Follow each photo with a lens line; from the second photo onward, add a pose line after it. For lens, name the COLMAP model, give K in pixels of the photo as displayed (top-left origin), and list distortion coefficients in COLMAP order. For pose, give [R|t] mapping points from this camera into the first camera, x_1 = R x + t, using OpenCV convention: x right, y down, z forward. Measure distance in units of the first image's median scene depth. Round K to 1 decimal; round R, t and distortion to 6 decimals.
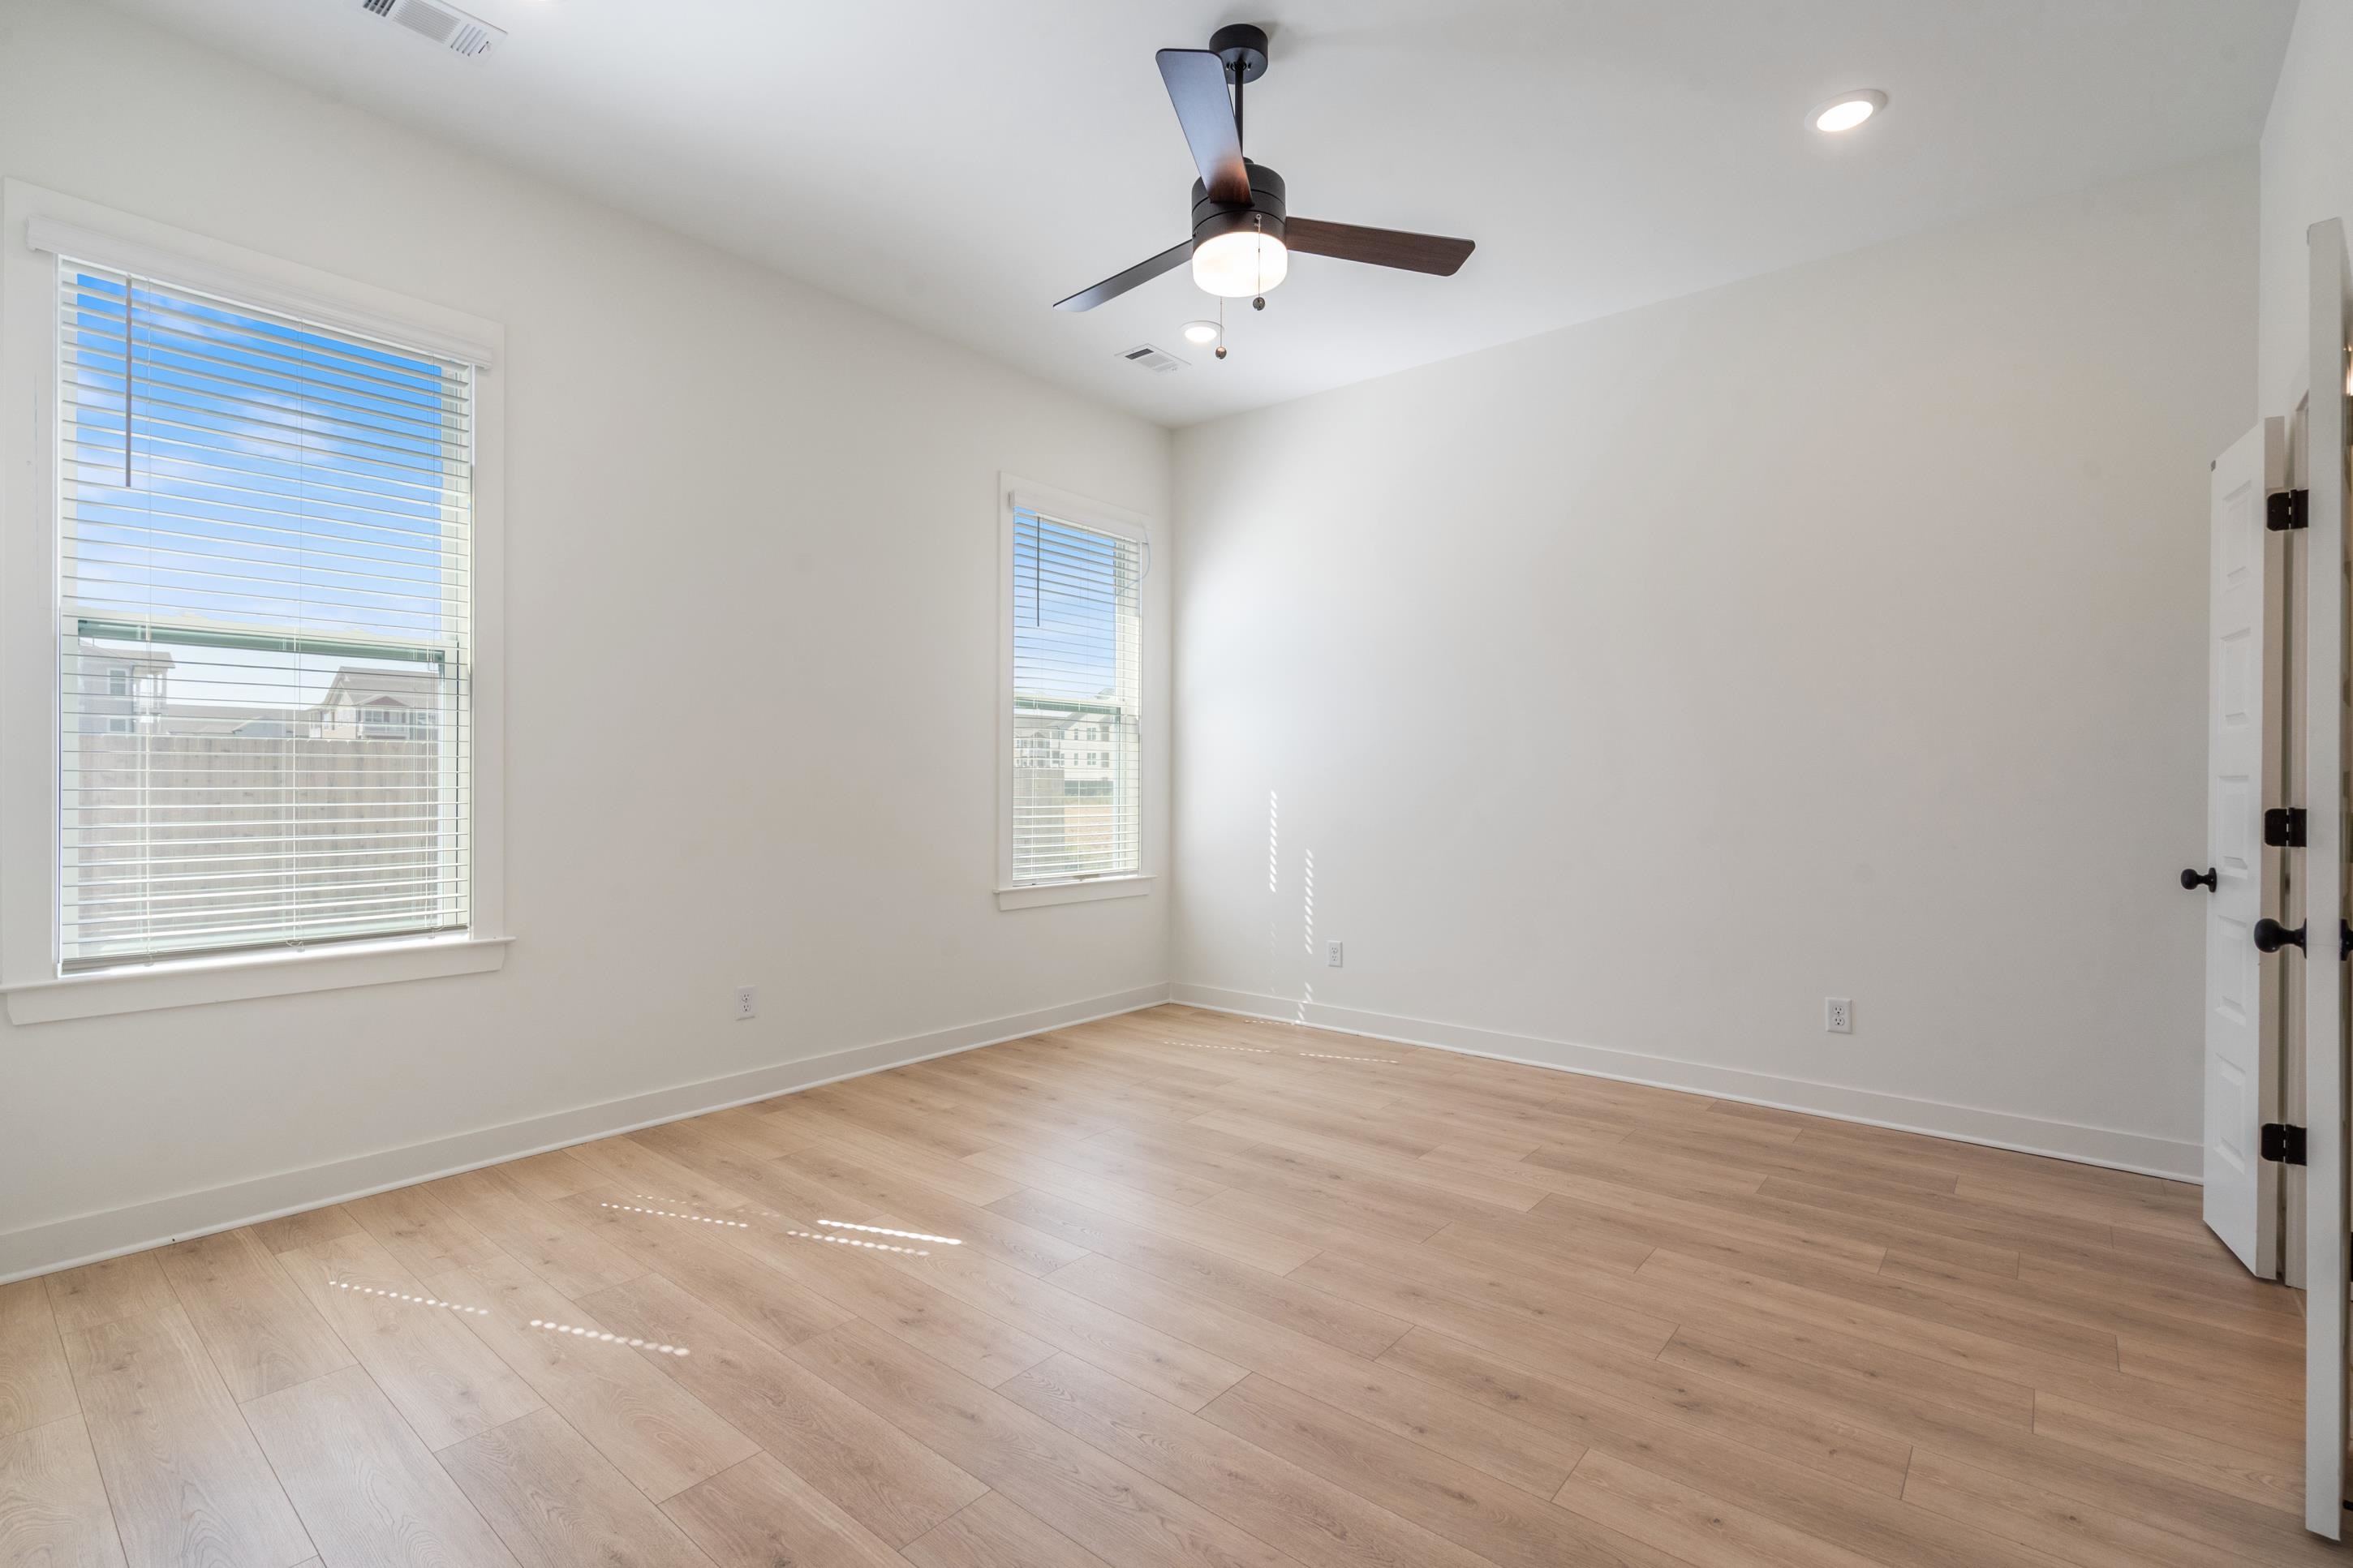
lens RADIAL K [[1087.0, 0, 1173.1], [0, 1087.0, 780.2], [0, 0, 1]] dist [-0.002846, -0.000661]
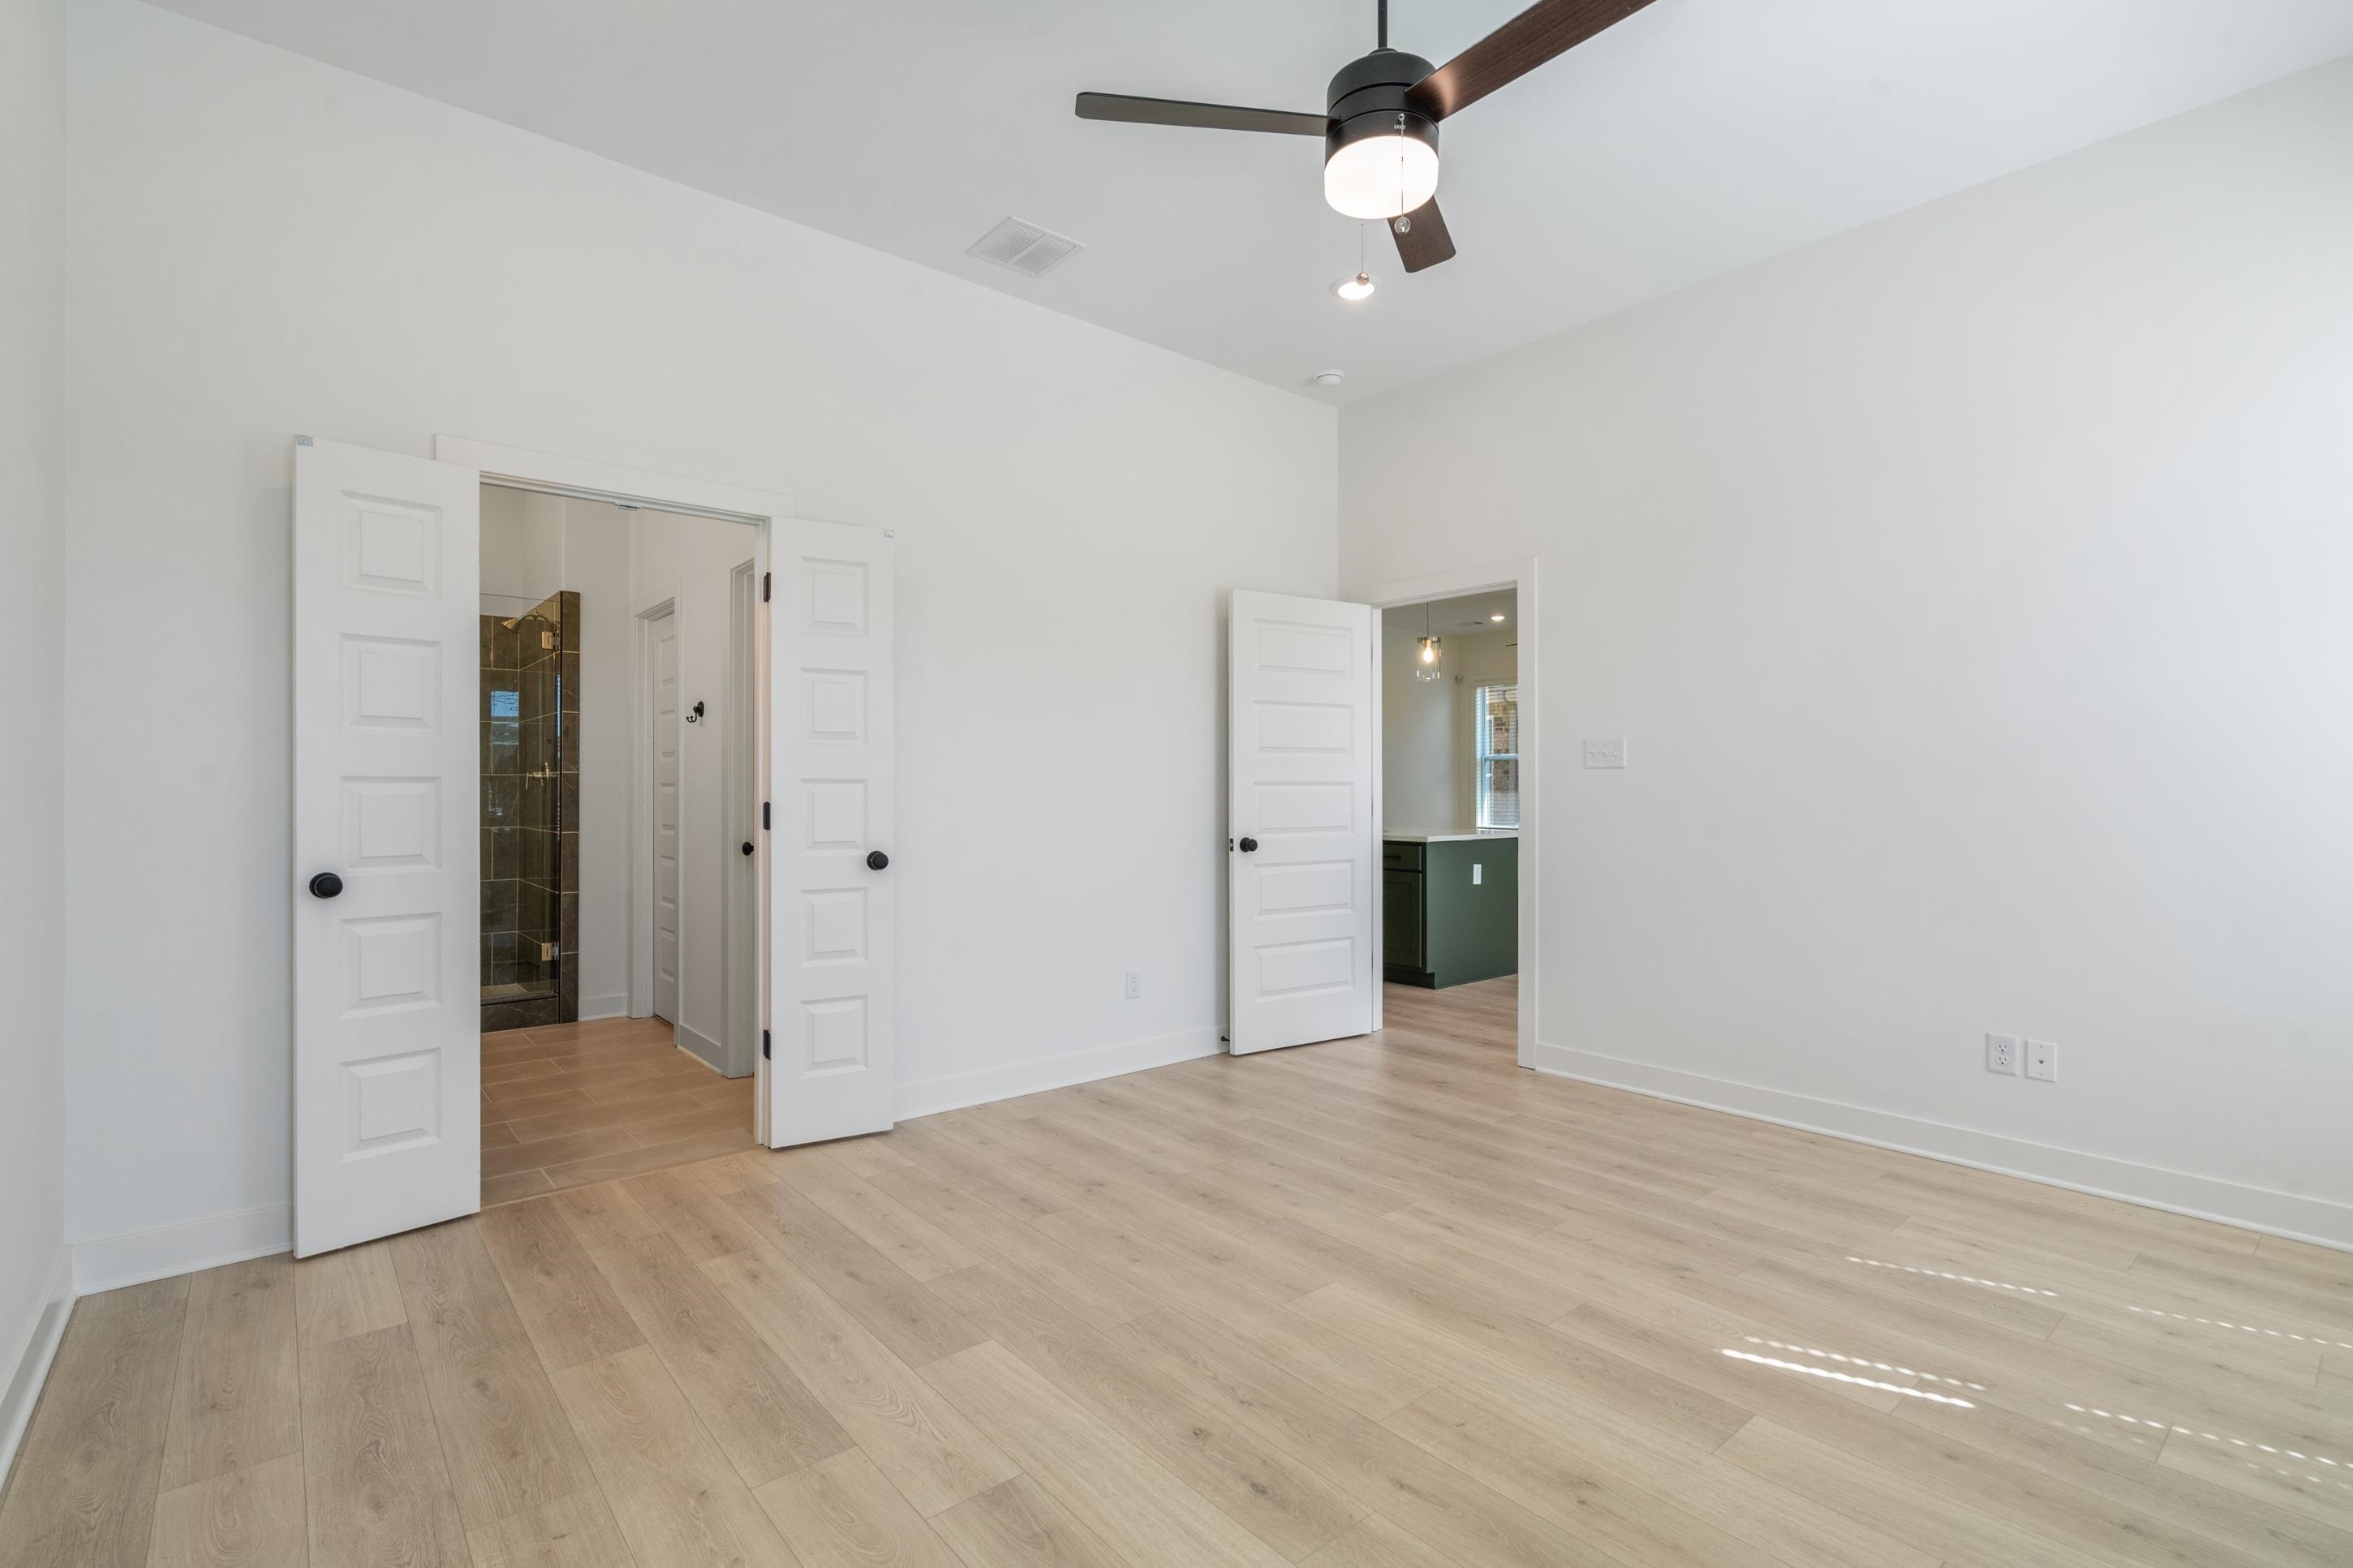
lens RADIAL K [[1087.0, 0, 1175.6], [0, 1087.0, 789.5], [0, 0, 1]] dist [-0.002846, -0.000661]
pose [[-0.985093, -0.005599, 0.171934, 0.072888], [-0.005905, 0.999982, -0.001270, 0.006829], [-0.171924, -0.002267, -0.985108, 1.927112]]
